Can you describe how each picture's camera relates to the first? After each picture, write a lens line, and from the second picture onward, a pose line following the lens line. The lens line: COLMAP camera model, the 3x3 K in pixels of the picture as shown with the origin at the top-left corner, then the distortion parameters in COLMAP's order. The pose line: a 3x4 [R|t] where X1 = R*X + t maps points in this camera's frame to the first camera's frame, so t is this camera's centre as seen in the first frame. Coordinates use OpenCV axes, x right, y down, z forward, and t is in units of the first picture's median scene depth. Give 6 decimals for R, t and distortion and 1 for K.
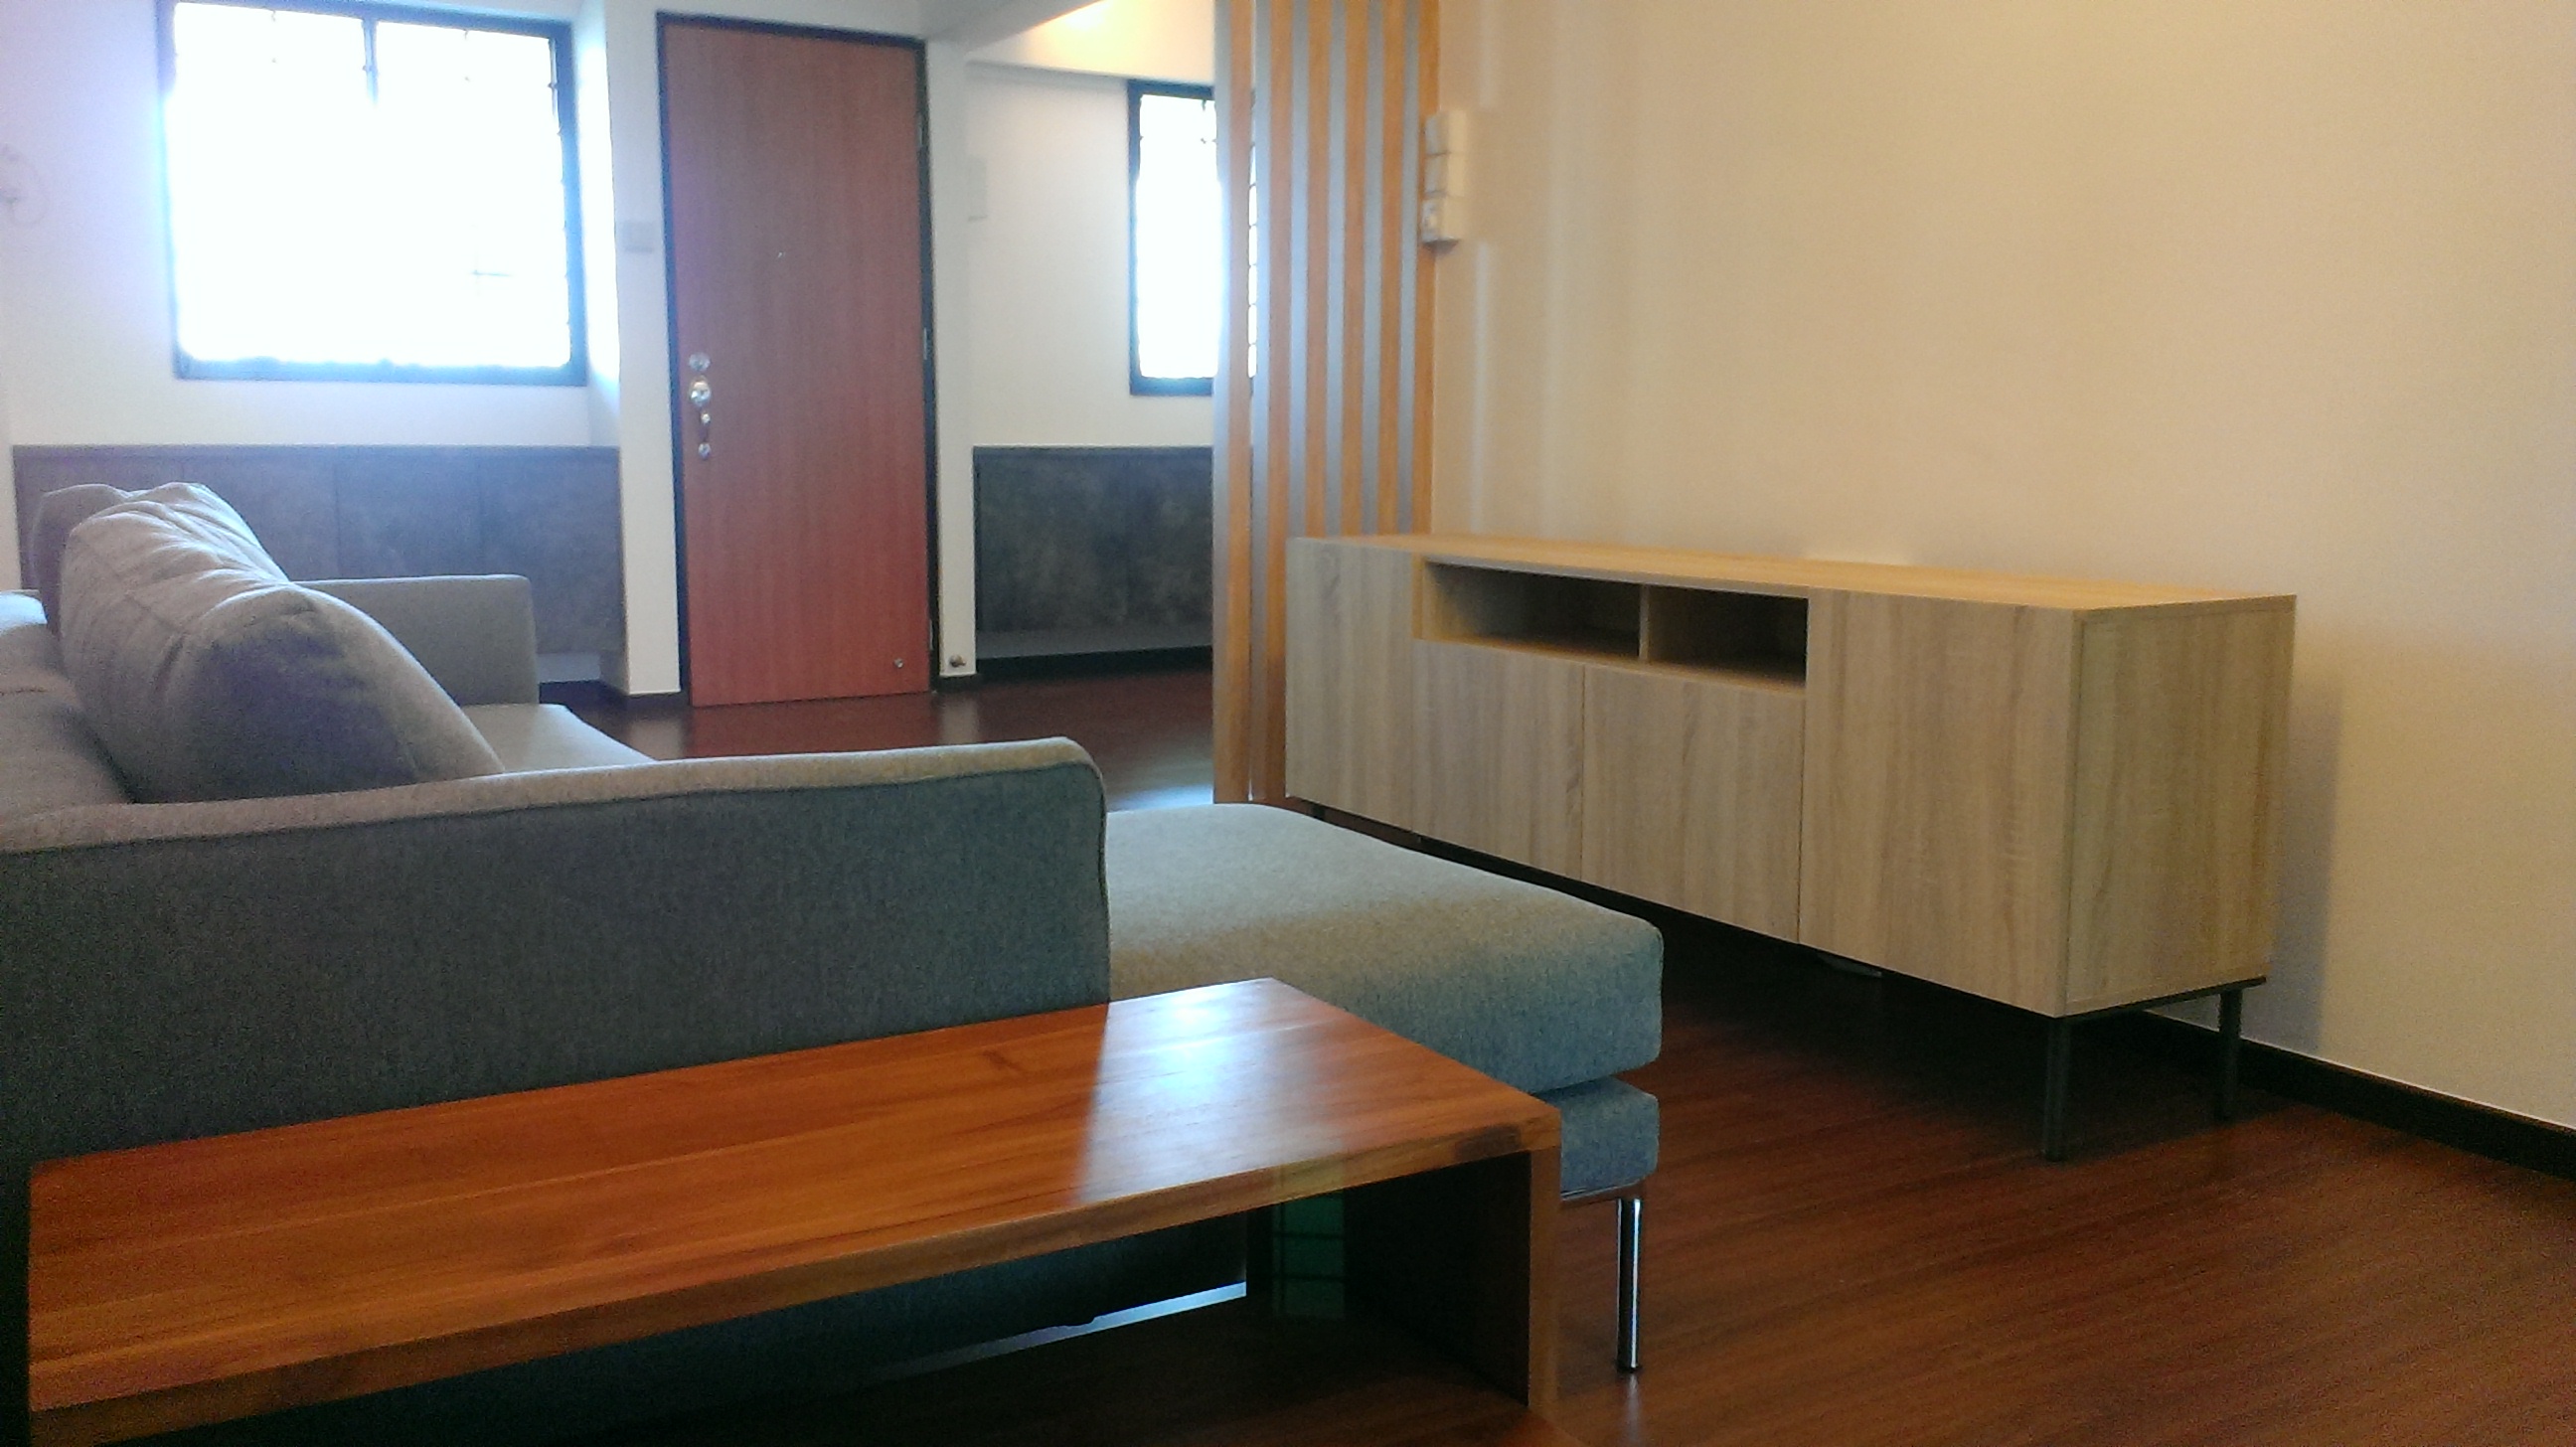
lens RADIAL K [[2080.9, 0, 1288.0], [0, 2080.9, 723.5], [0, 0, 1]] dist [0.054477, 0.000876]
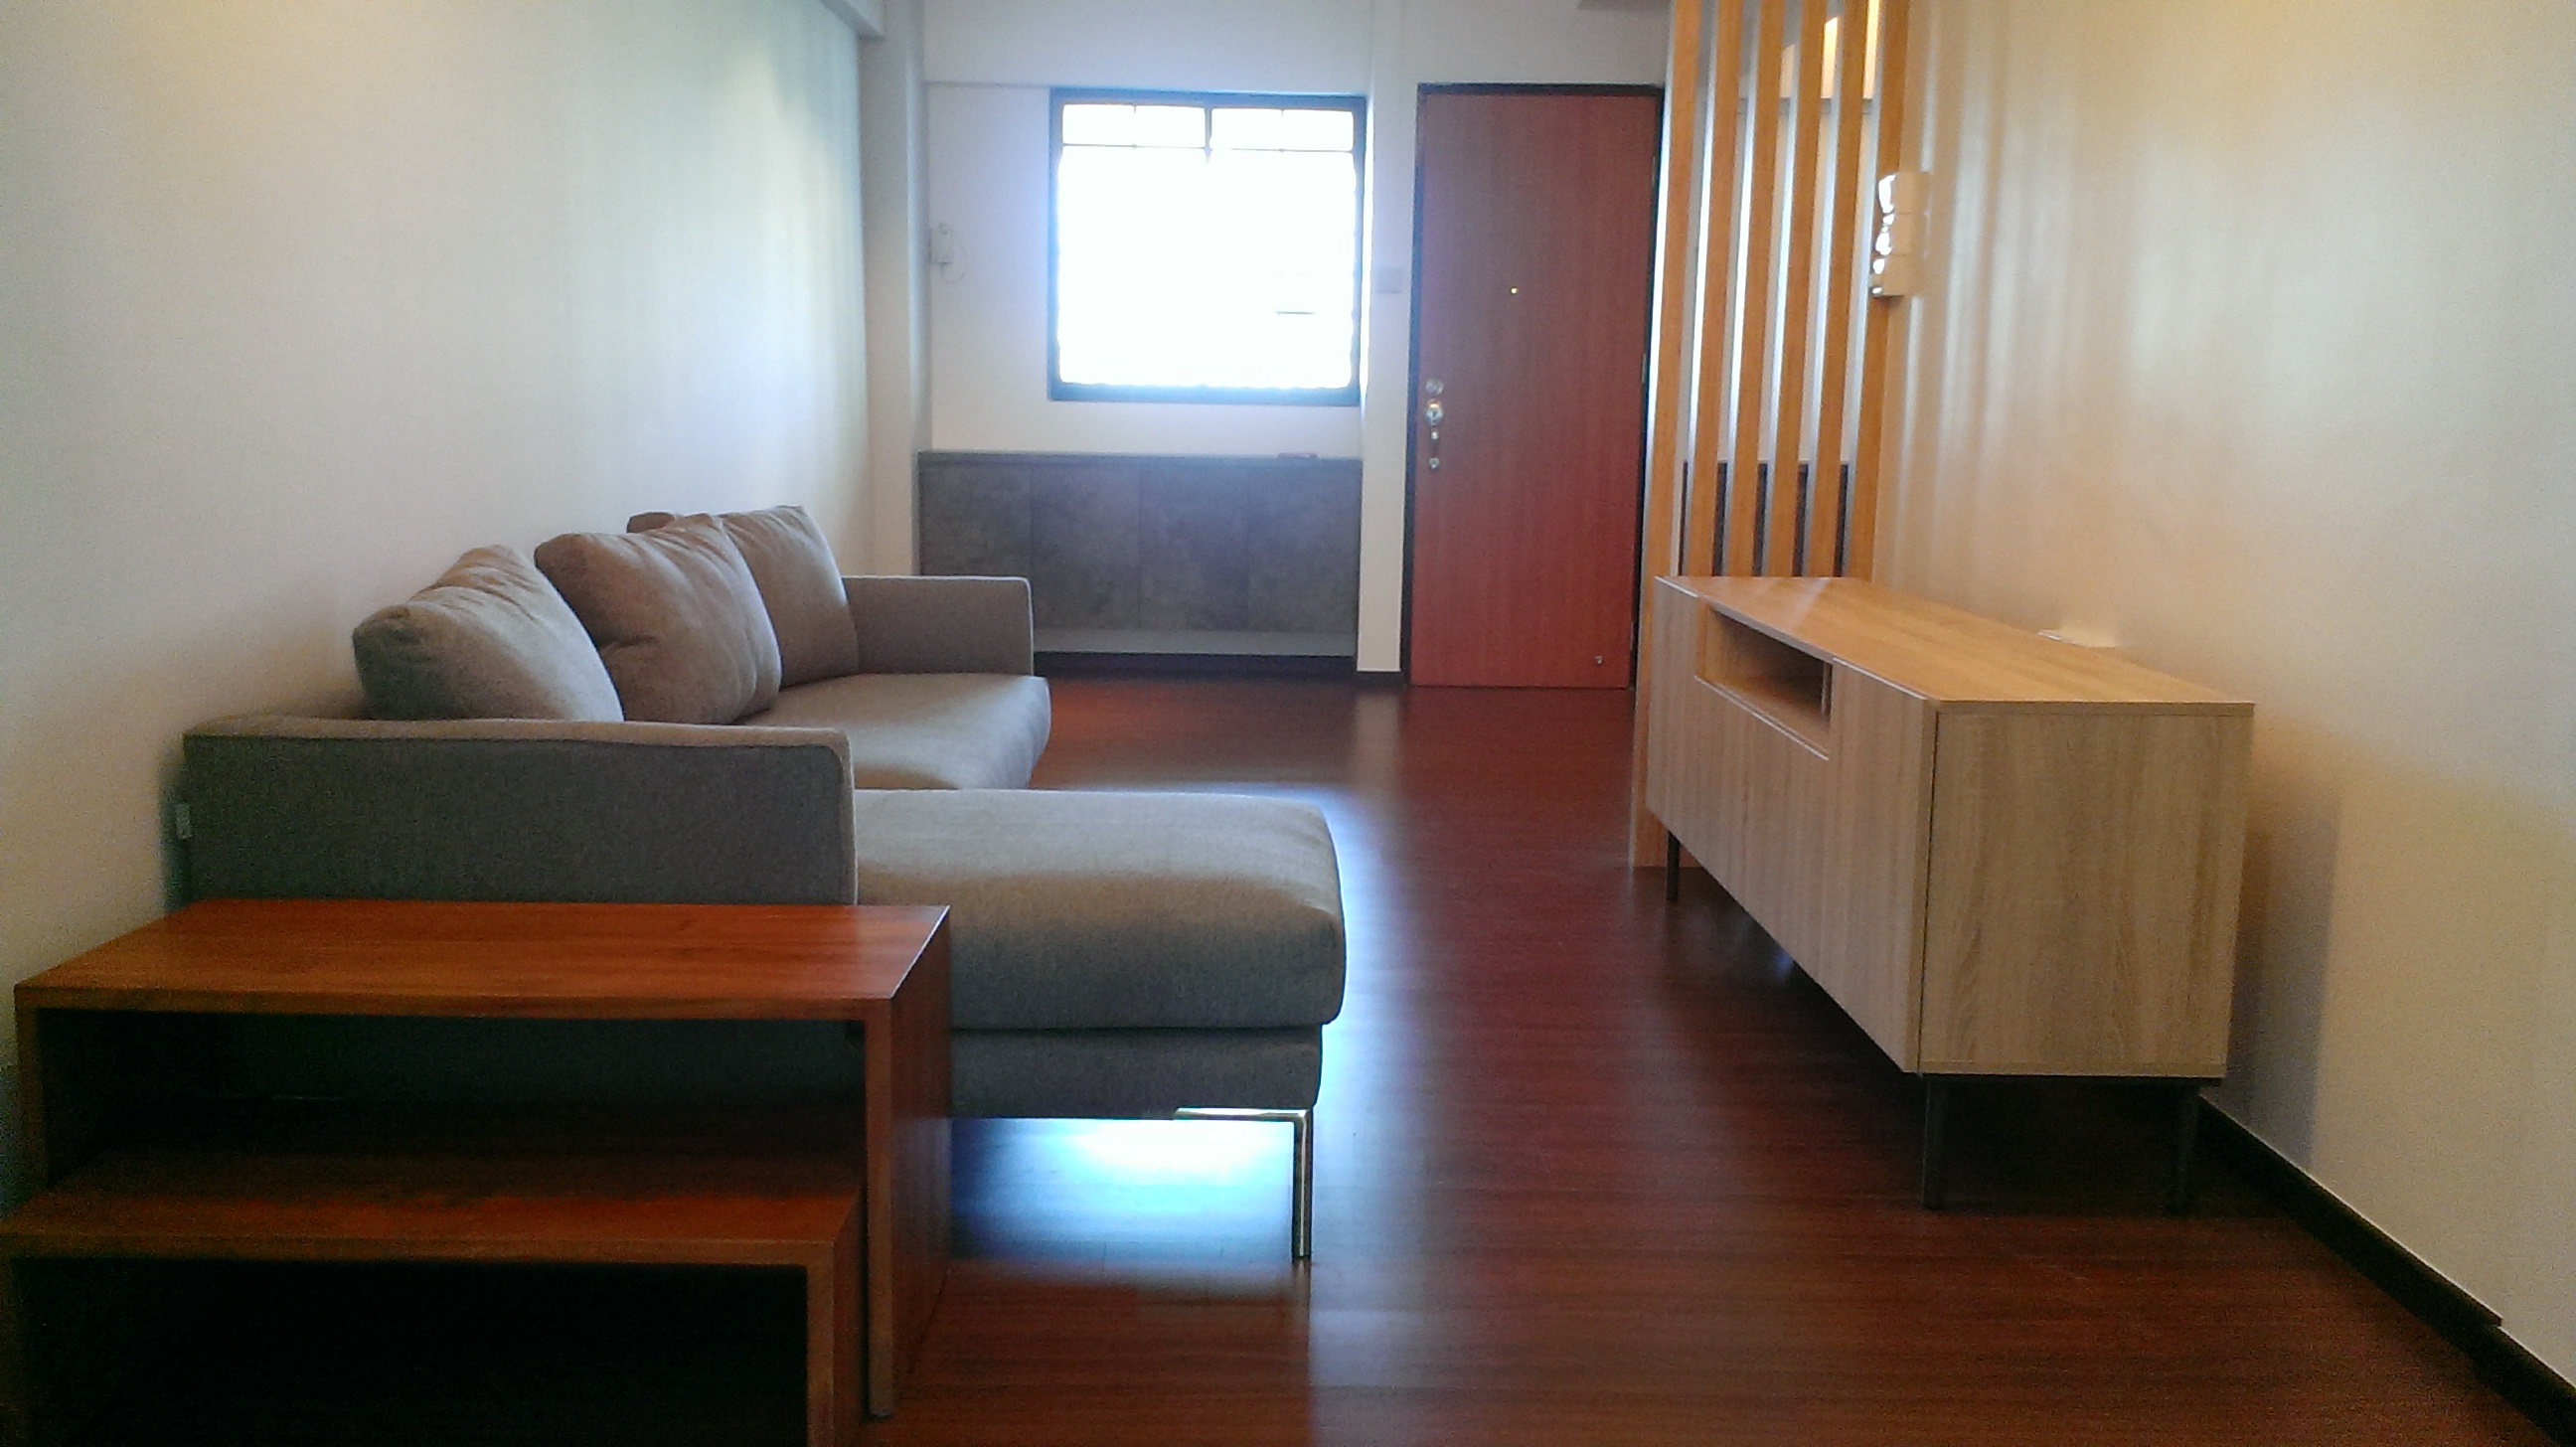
lens RADIAL K [[2089.7, 0, 1288.0], [0, 2089.7, 723.5], [0, 0, 1]] dist [0.078641, -0.165350]
pose [[0.869334, 0.087953, -0.486336, 0.229019], [-0.083557, 0.996028, 0.030771, -0.017648], [0.487111, 0.013887, 0.873230, -0.040339]]
